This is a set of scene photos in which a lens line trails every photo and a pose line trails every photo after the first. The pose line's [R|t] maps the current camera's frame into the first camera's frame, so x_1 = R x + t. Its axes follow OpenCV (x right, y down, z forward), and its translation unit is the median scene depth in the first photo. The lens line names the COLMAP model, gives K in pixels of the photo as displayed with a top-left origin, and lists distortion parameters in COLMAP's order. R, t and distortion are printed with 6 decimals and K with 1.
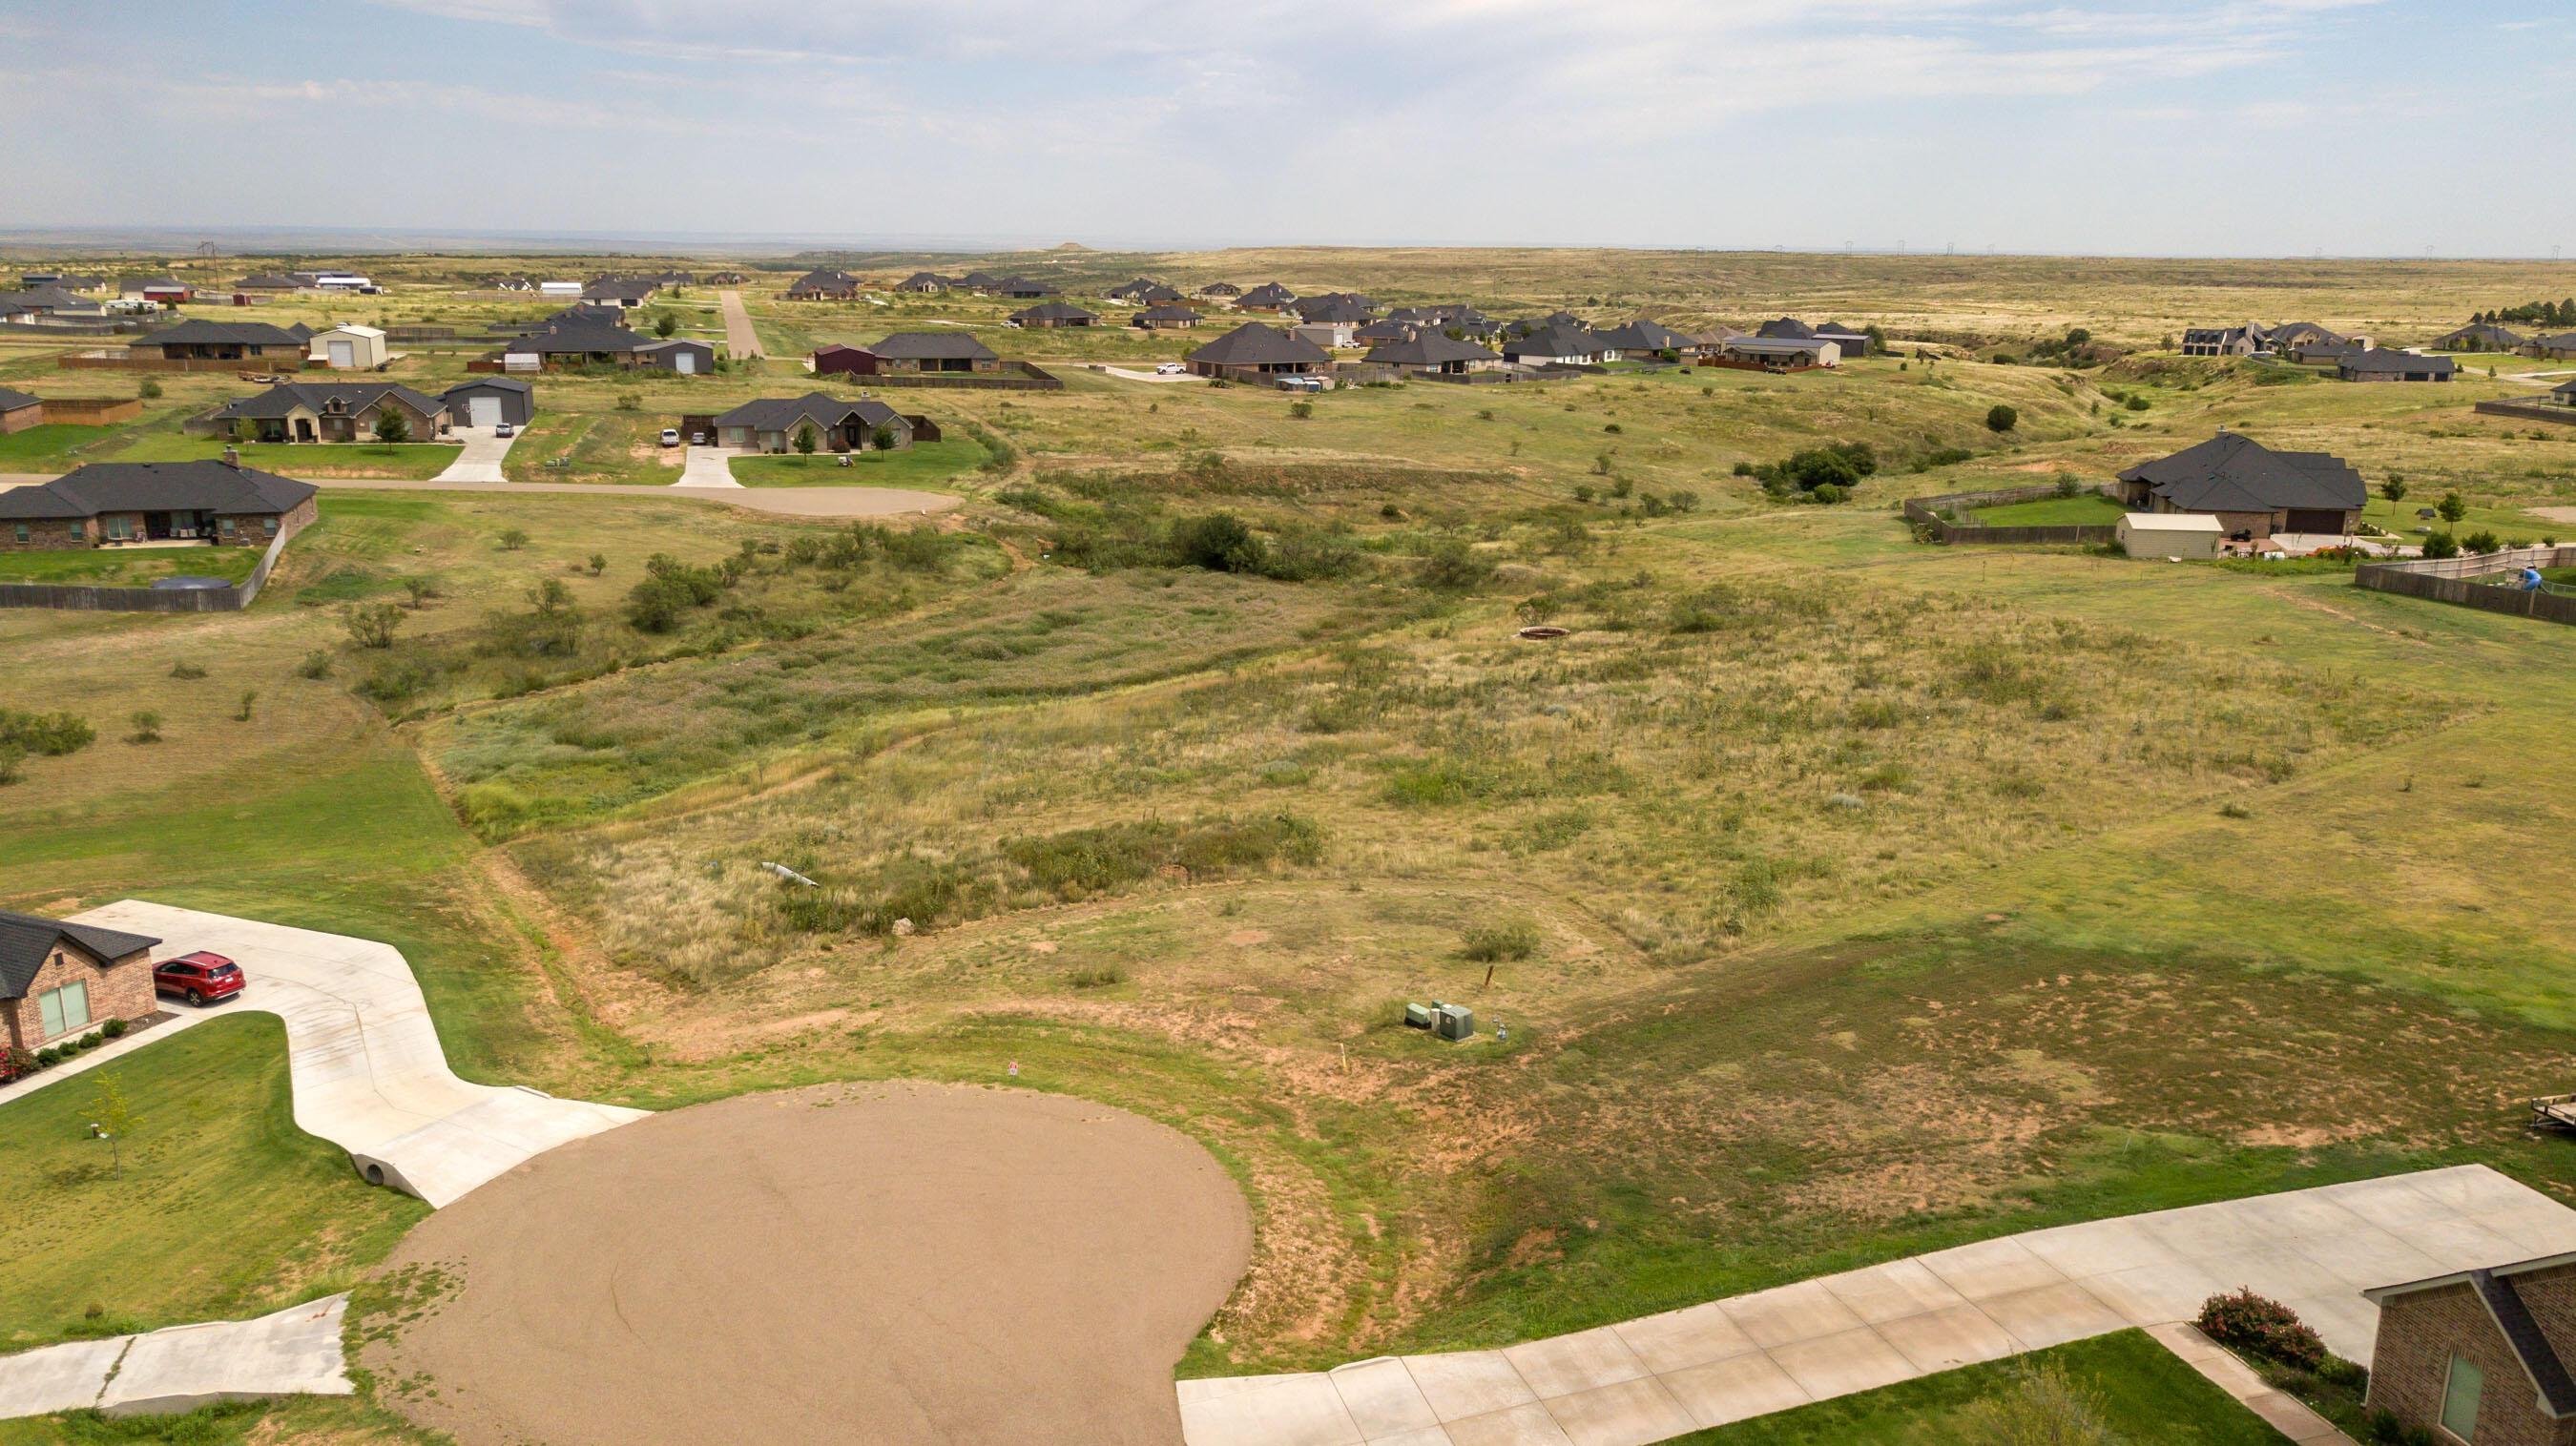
lens RADIAL K [[1995.3, 0, 1278.1], [0, 1995.3, 718.9], [0, 0, 1]] dist [0.003085, 0.008184]
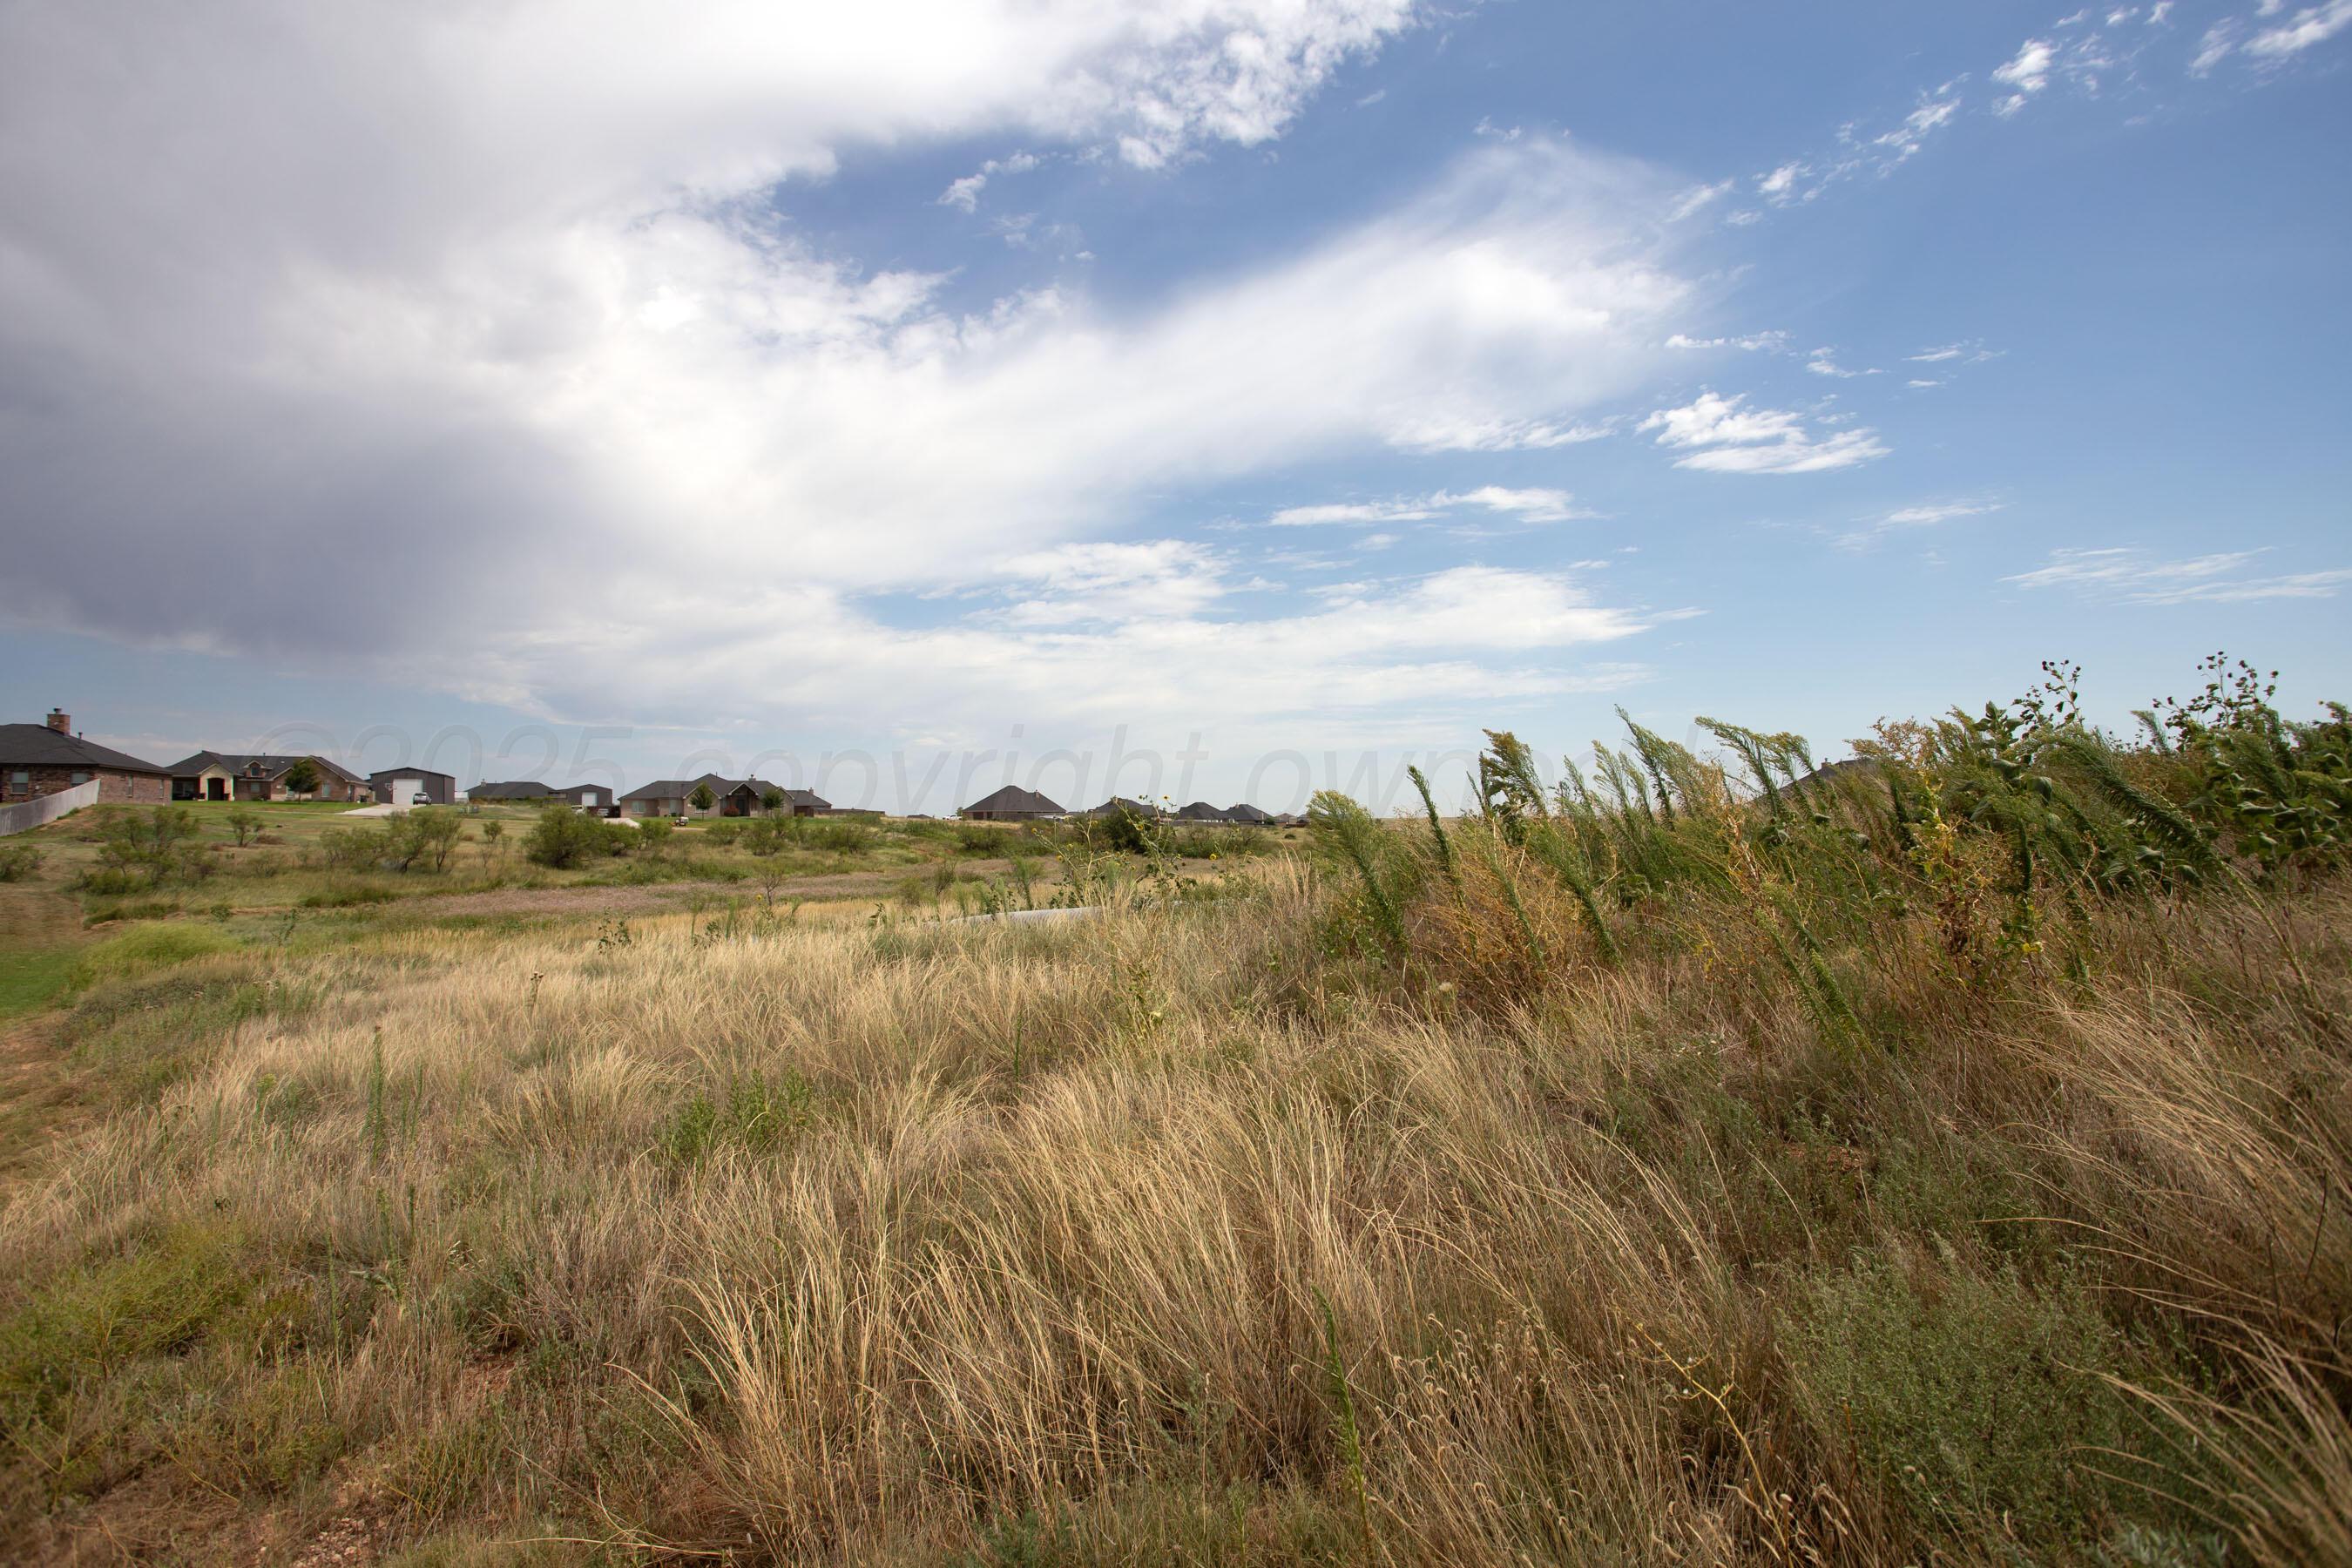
lens RADIAL K [[1155.2, 0, 1190.4], [0, 1155.2, 752.5], [0, 0, 1]] dist [-0.085010, 0.040897]
pose [[0.977395, -0.002202, 0.211410, -0.143371], [0.064622, 0.955201, -0.288816, 0.056033], [-0.201303, 0.295949, 0.933751, 0.462853]]
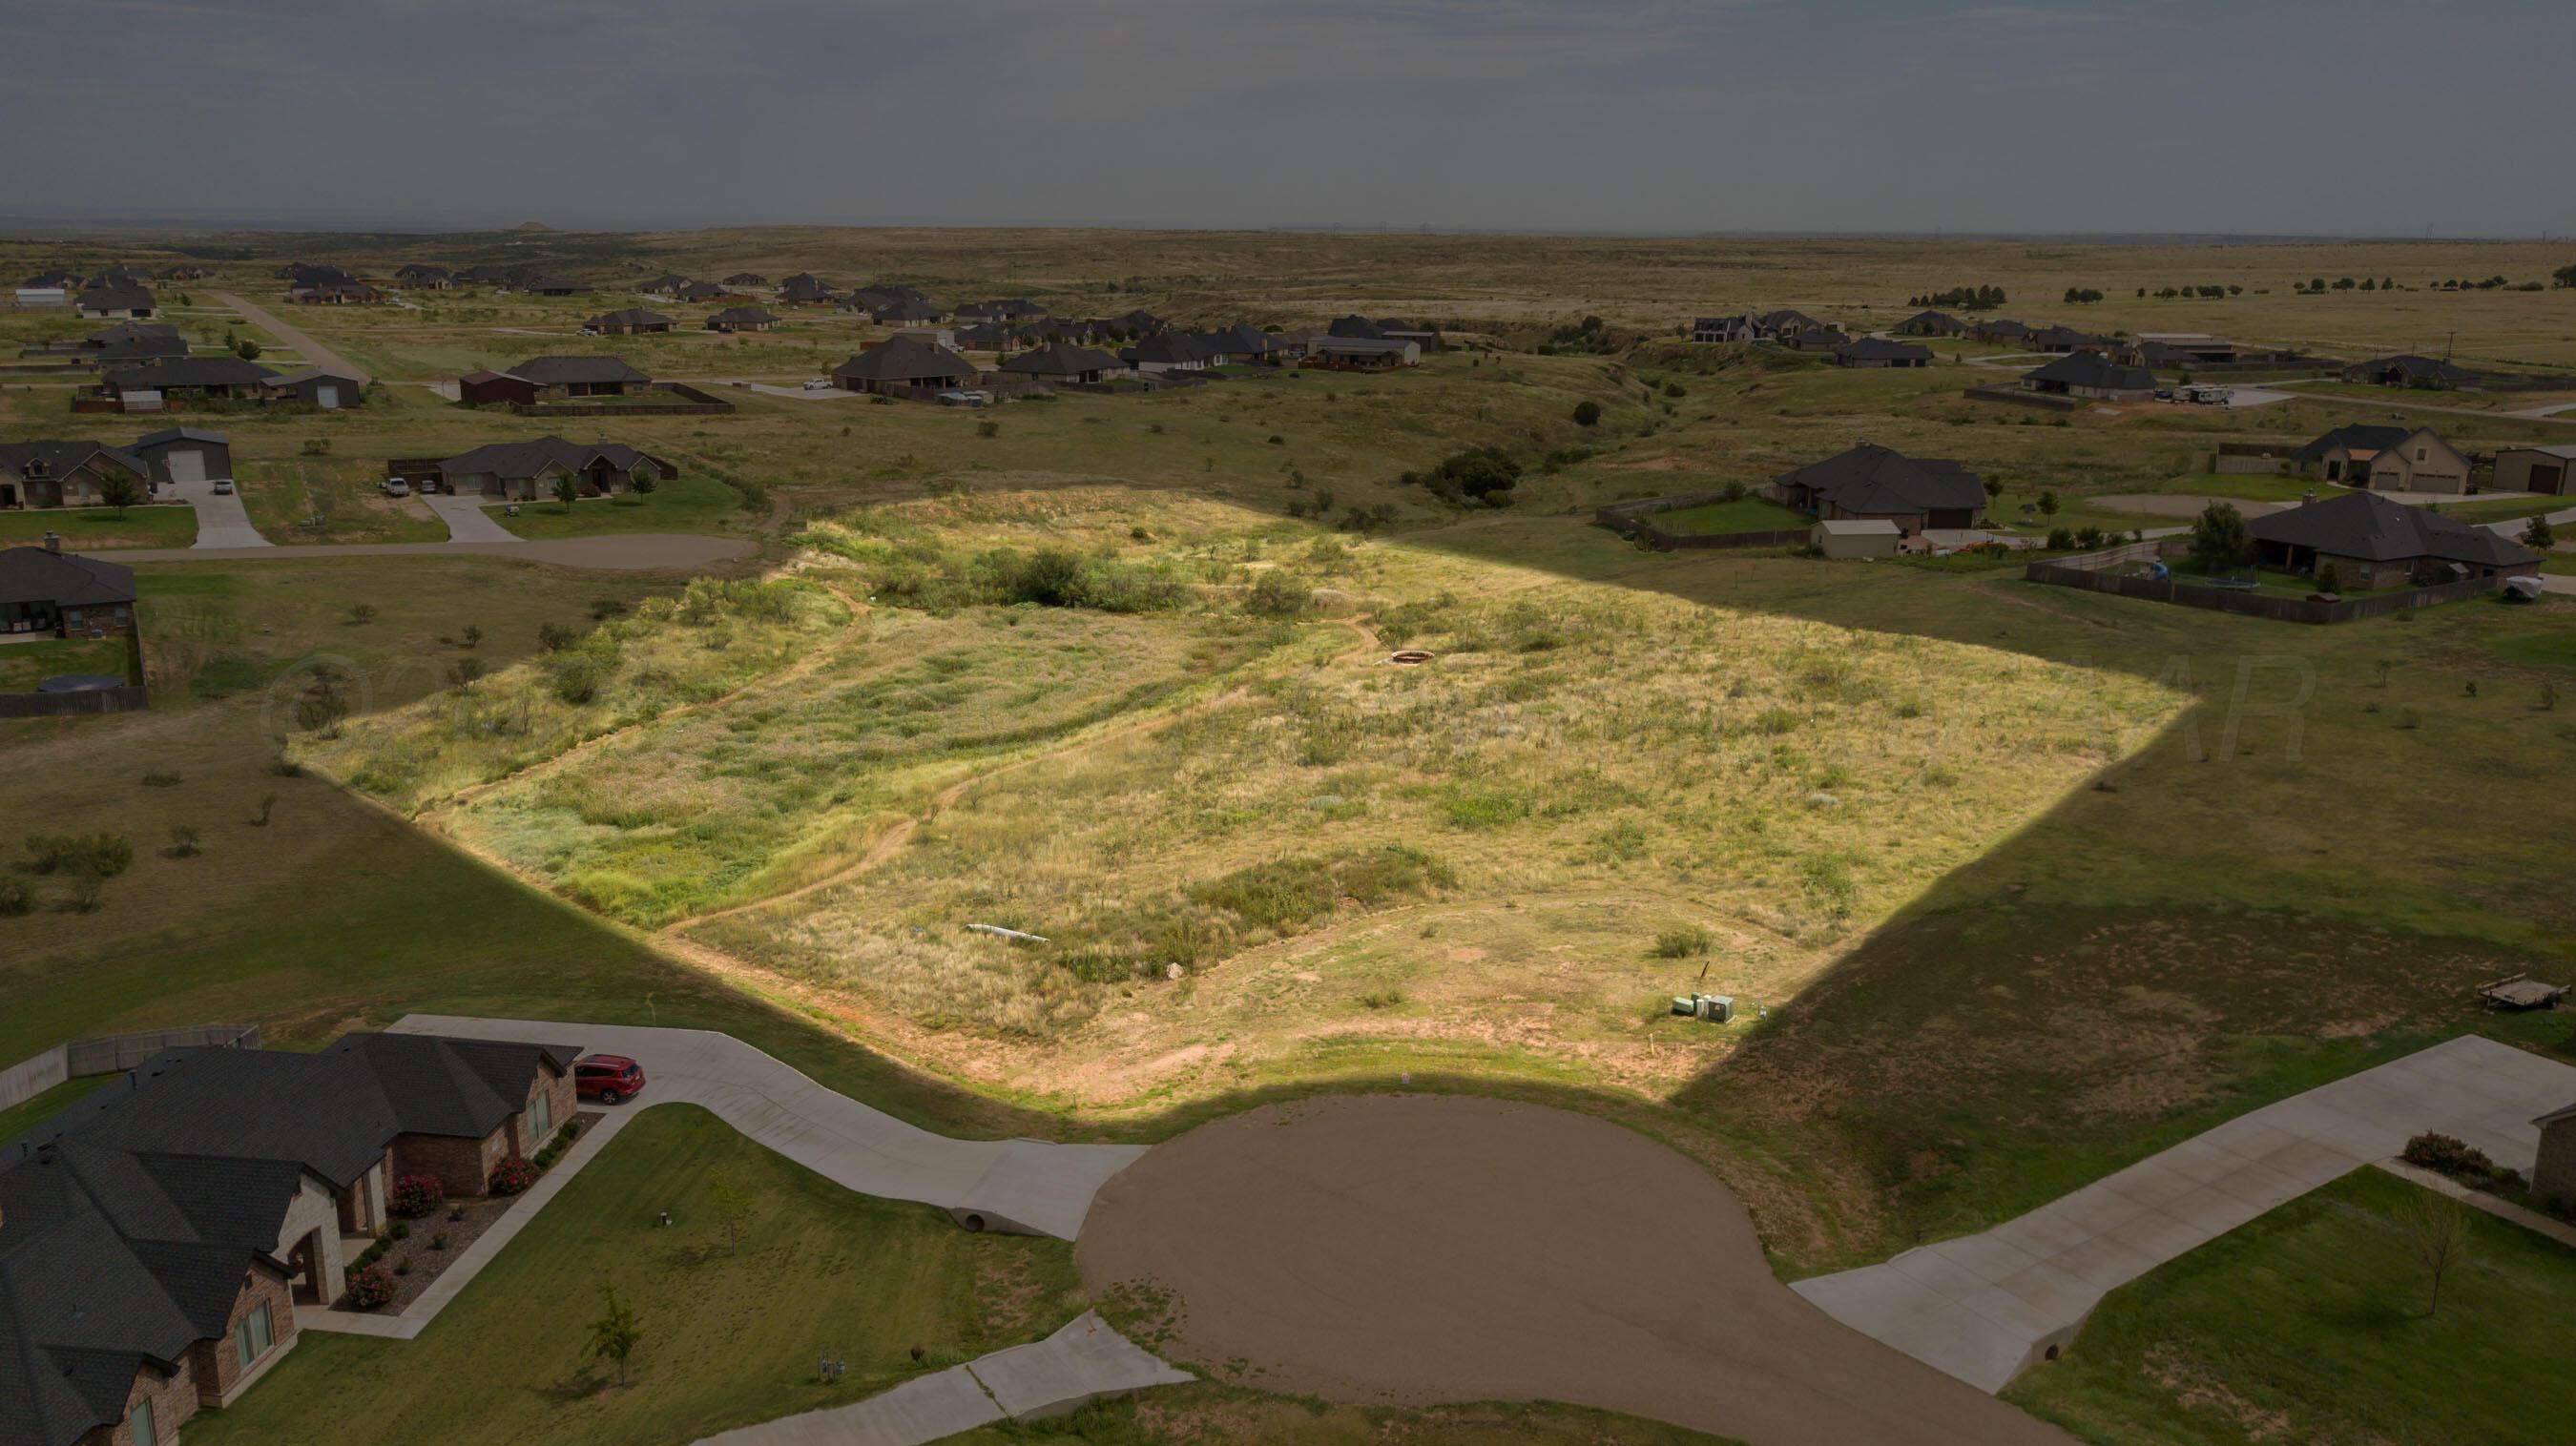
lens RADIAL K [[1995.3, 0, 1278.1], [0, 1995.3, 718.9], [0, 0, 1]] dist [0.003085, 0.008184]
pose [[0.967883, -0.063381, 0.243280, -0.199345], [0.060511, 0.997982, 0.019262, -0.030979], [-0.244009, -0.003923, 0.969765, -0.074341]]
